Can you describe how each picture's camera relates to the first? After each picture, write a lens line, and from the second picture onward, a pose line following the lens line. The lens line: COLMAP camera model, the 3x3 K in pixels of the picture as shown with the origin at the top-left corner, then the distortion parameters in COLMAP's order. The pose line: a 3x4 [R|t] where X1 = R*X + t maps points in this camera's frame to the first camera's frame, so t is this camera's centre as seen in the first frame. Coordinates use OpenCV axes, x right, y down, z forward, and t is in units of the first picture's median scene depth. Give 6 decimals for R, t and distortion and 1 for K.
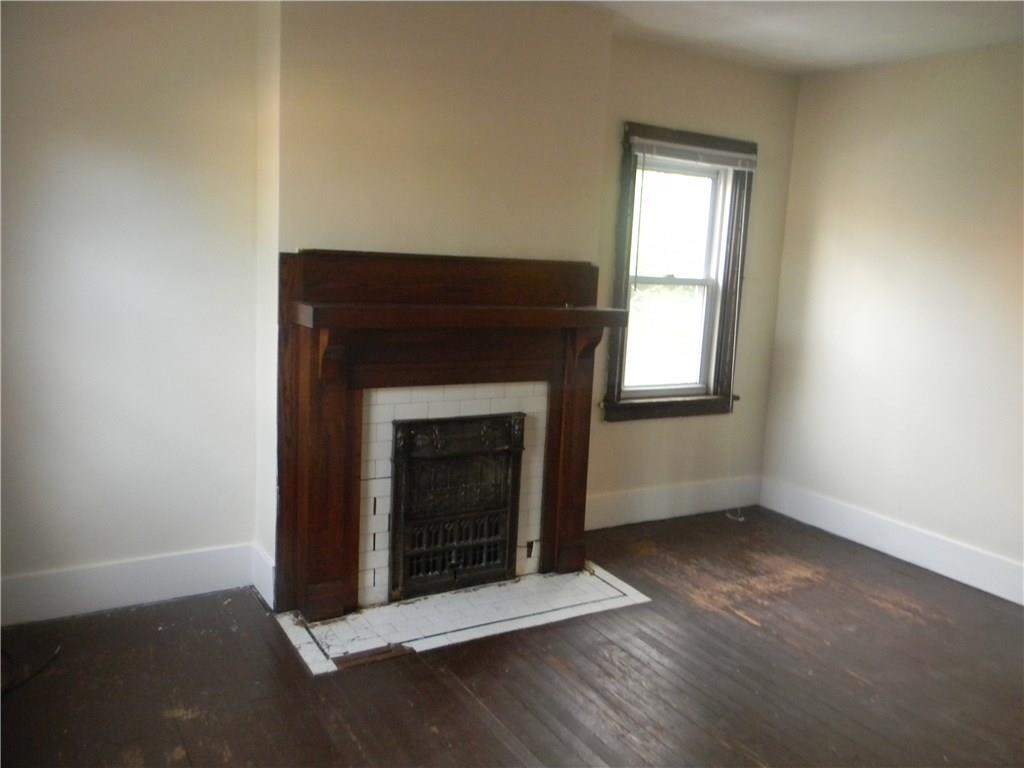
lens RADIAL K [[807.9, 0, 512.0], [0, 807.9, 384.0], [0, 0, 1]] dist [-0.002329, -0.002086]
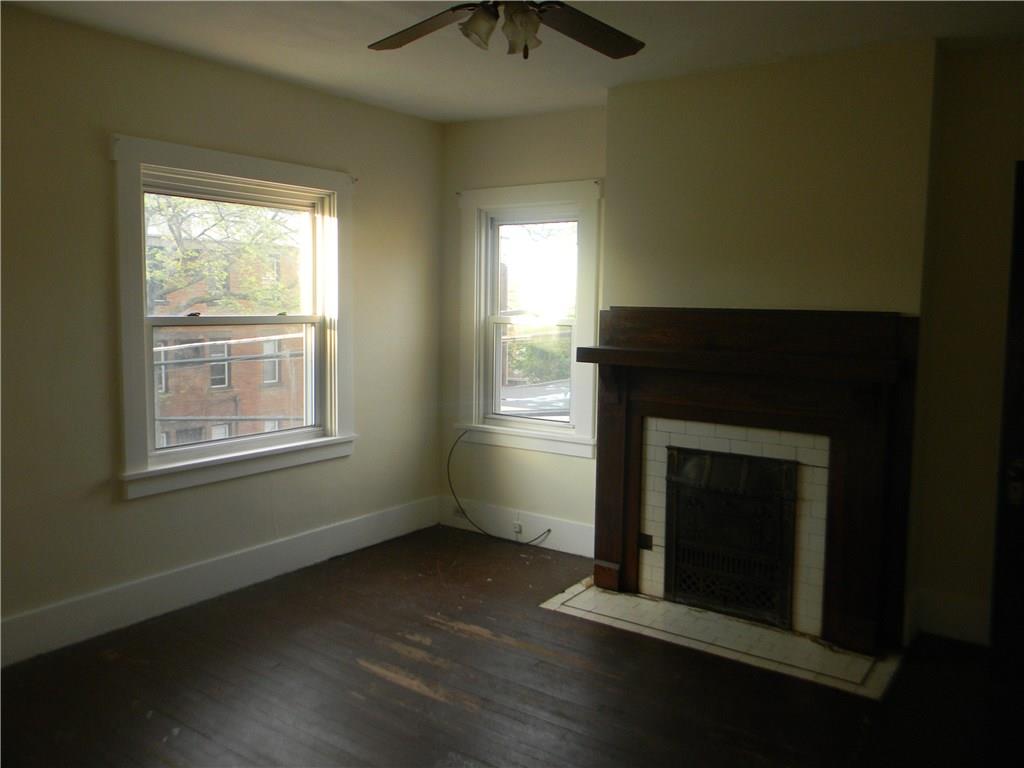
lens RADIAL K [[826.2, 0, 512.0], [0, 826.2, 384.0], [0, 0, 1]] dist [0.010698, -0.006113]
pose [[0.416460, 0.054580, -0.907514, 0.867843], [-0.133732, 0.991016, -0.001768, -0.012930], [0.899265, 0.122101, 0.420017, 0.256599]]
